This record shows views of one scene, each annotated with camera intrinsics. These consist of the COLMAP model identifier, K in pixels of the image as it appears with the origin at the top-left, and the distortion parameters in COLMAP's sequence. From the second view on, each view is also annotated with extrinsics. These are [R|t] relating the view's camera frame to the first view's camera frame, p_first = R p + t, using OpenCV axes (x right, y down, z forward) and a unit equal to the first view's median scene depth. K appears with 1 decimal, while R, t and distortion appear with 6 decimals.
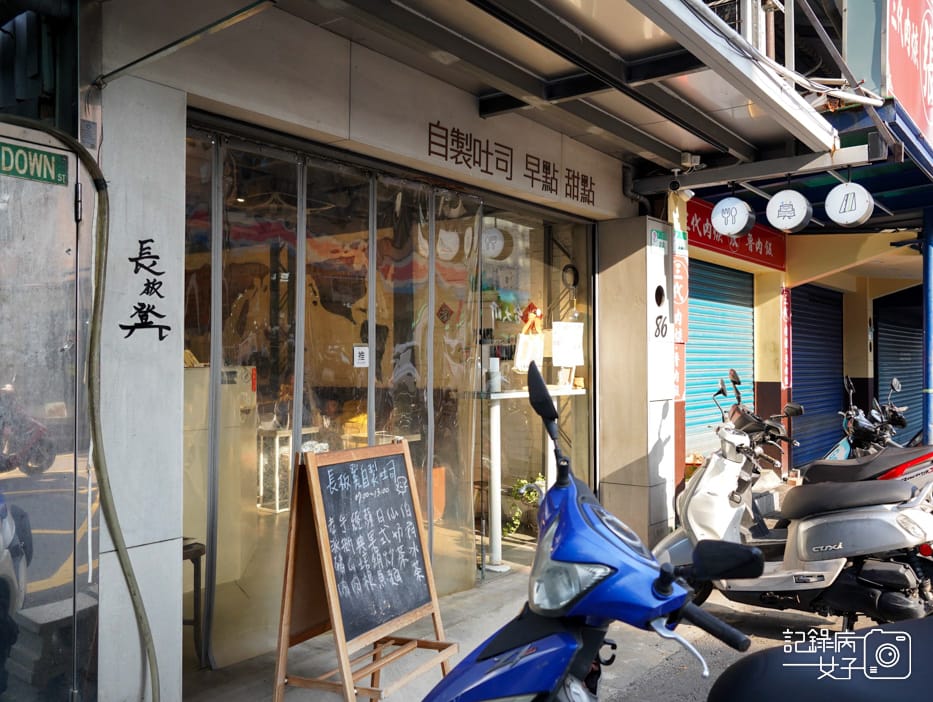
lens RADIAL K [[823.9, 0, 466.5], [0, 823.9, 350.8], [0, 0, 1]] dist [-0.020867, 0.034630]
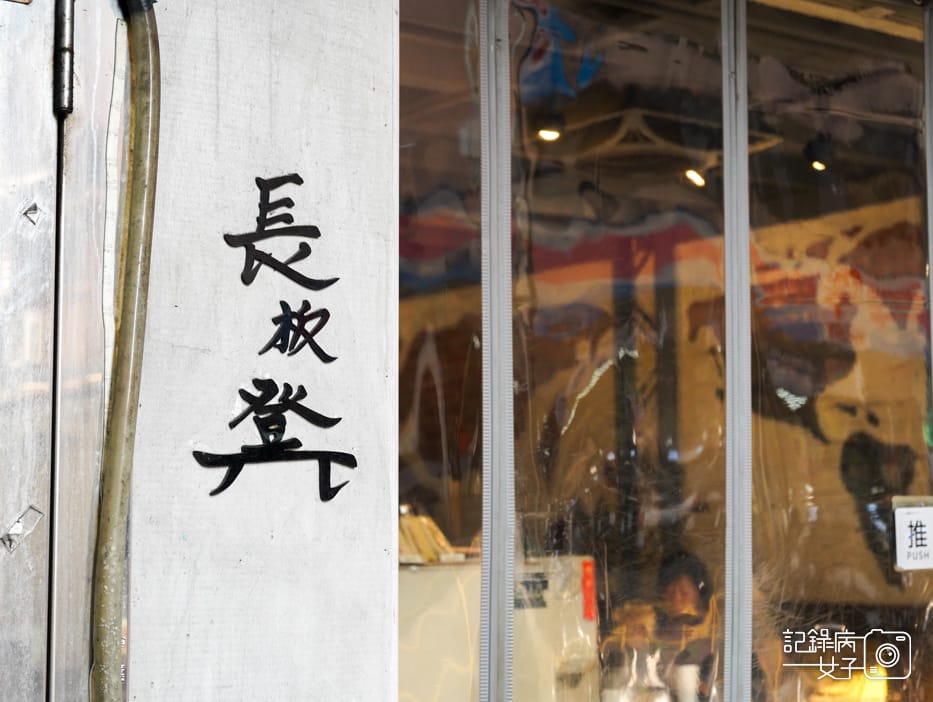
lens RADIAL K [[1731.2, 0, 466.1], [0, 1731.2, 349.6], [0, 0, 1]] dist [-0.029628, 0.000000]
pose [[0.952359, -0.036986, -0.302727, -0.081475], [0.010012, 0.995876, -0.090174, -0.006590], [0.304813, 0.082847, 0.948802, 0.260766]]
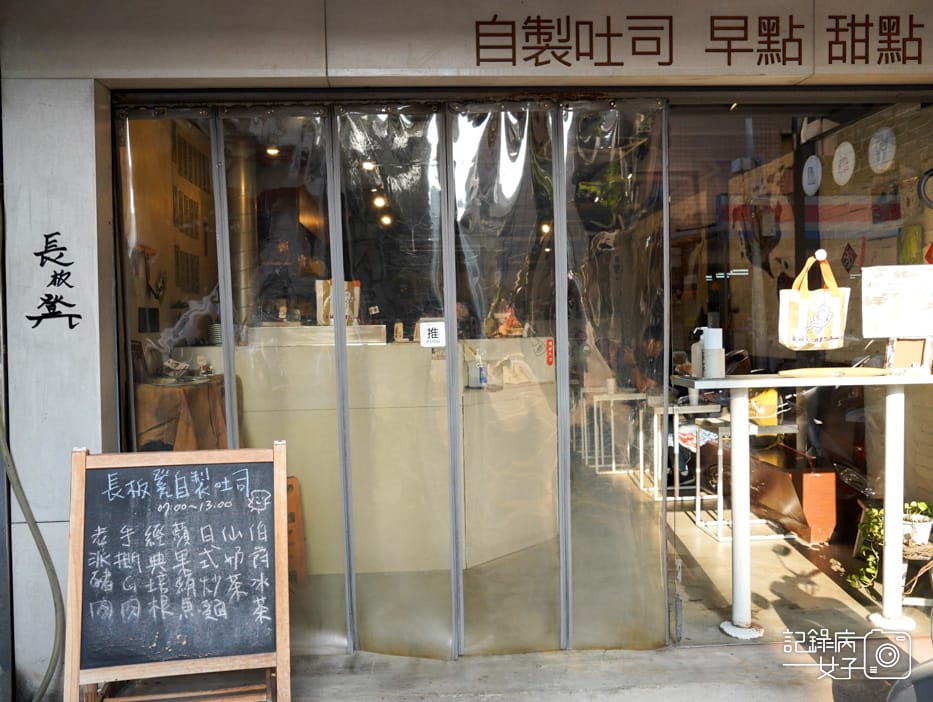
lens RADIAL K [[823.9, 0, 466.2], [0, 823.9, 347.4], [0, 0, 1]] dist [-0.020867, 0.034630]
pose [[0.652098, 0.010497, -0.758062, 0.480694], [0.029481, 0.998797, 0.039191, -0.009785], [0.757561, -0.047905, 0.651004, 0.455577]]
